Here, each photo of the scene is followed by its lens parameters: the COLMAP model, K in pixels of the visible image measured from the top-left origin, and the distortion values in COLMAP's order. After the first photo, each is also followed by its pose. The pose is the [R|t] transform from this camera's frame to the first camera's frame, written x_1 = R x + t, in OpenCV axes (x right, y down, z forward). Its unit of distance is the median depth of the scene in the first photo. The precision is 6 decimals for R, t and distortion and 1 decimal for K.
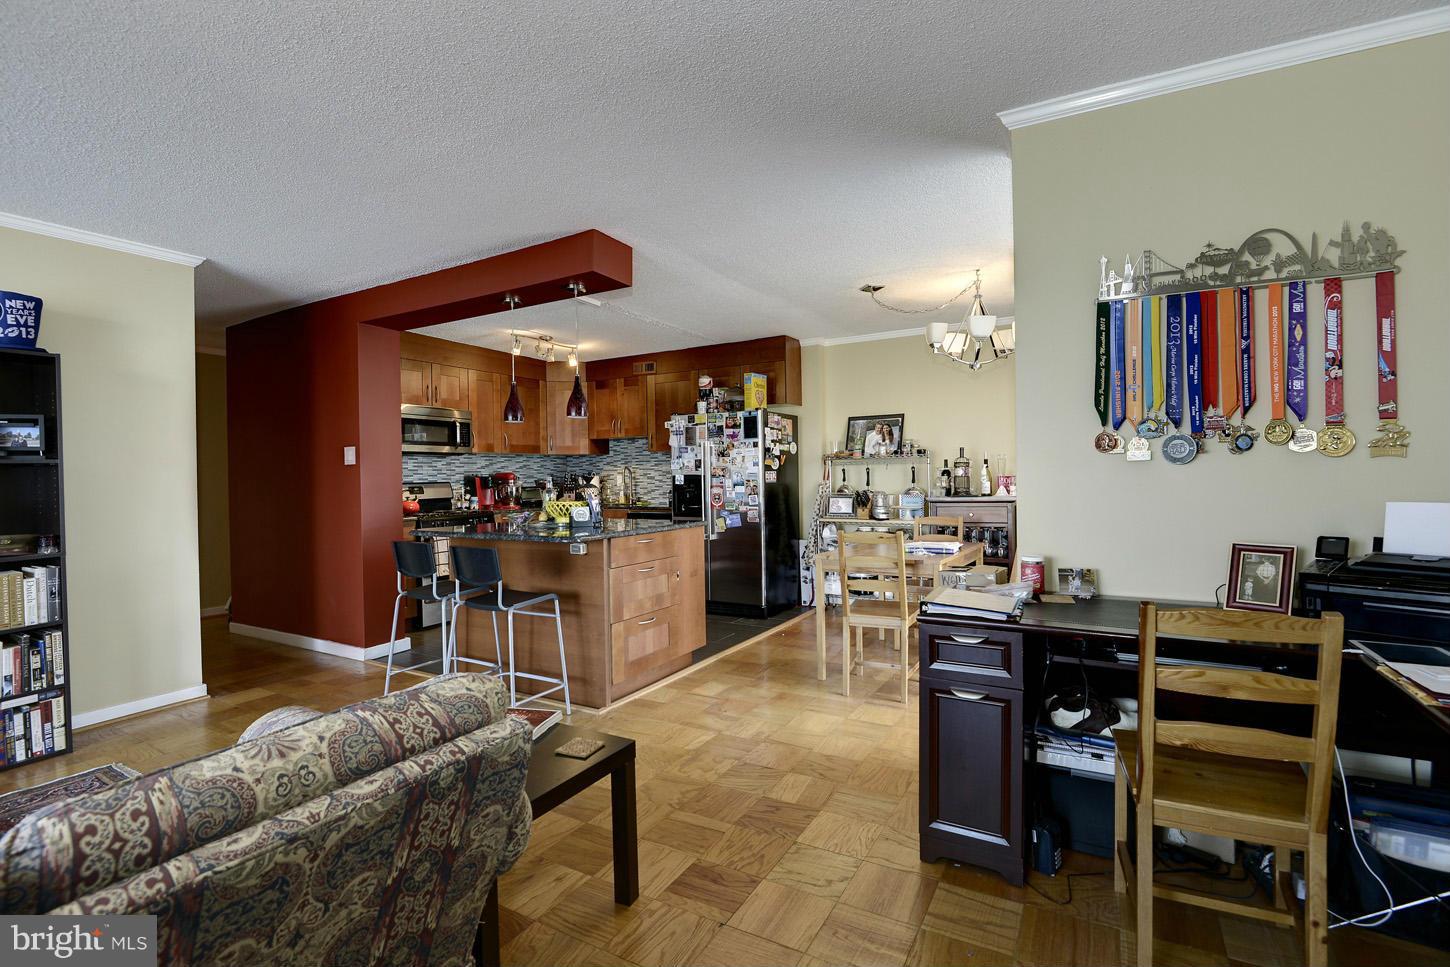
lens RADIAL K [[721.5, 0, 707.9], [0, 721.5, 483.0], [0, 0, 1]] dist [-0.017525, -0.016391]
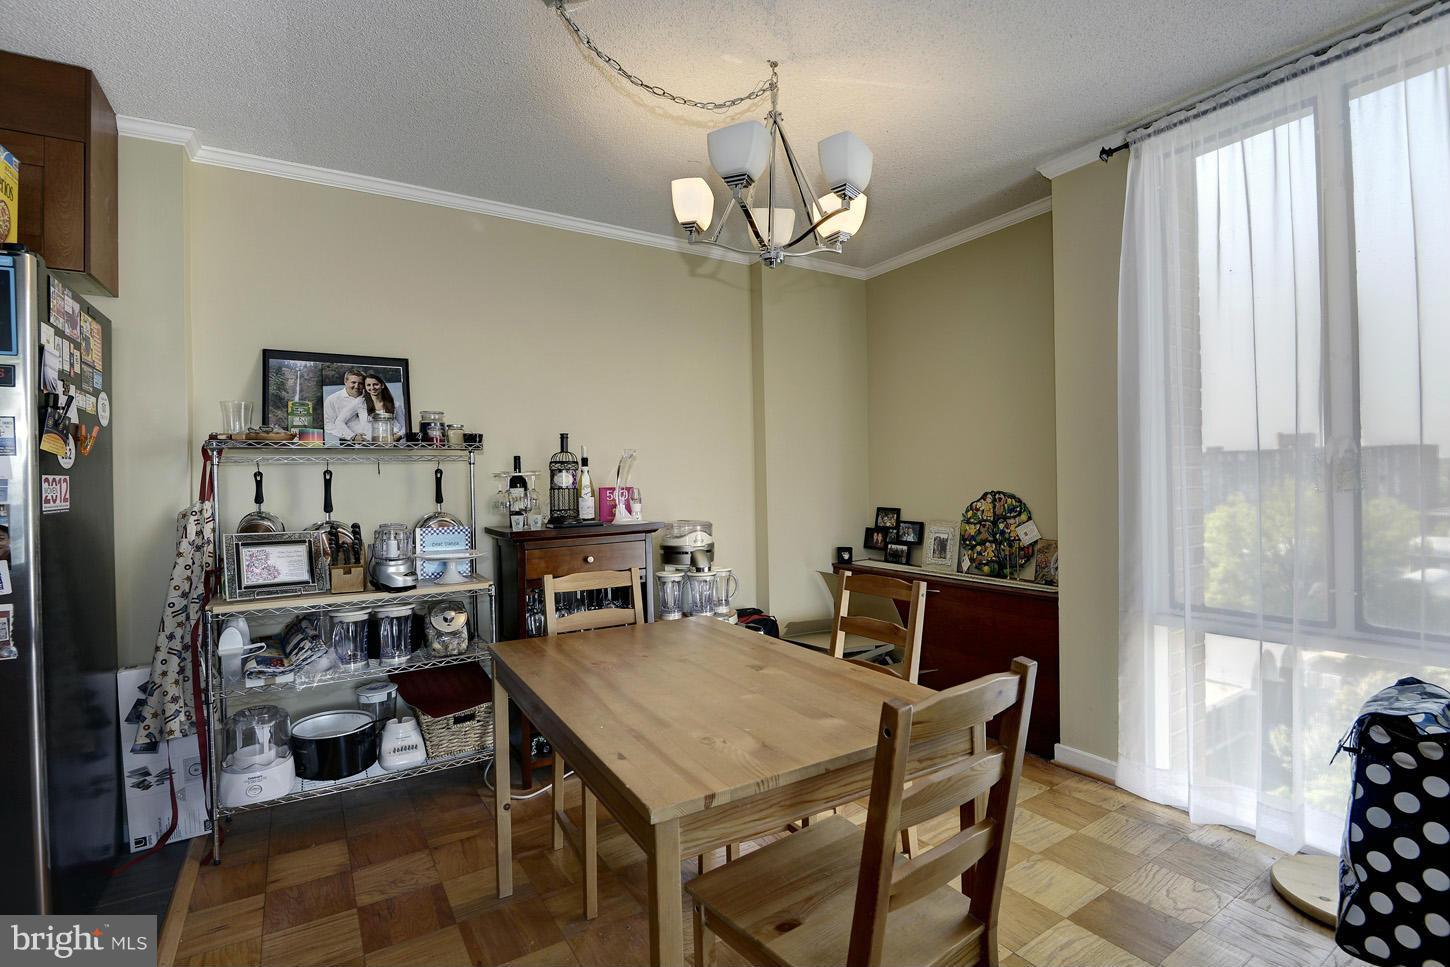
lens RADIAL K [[671.1, 0, 725.6], [0, 671.1, 479.6], [0, 0, 1]] dist [-0.002259, -0.012119]
pose [[0.451529, 0.004821, 0.892244, -0.023844], [0.016946, 0.999759, -0.013978, -0.004728], [-0.892096, 0.021431, 0.451338, 0.484958]]
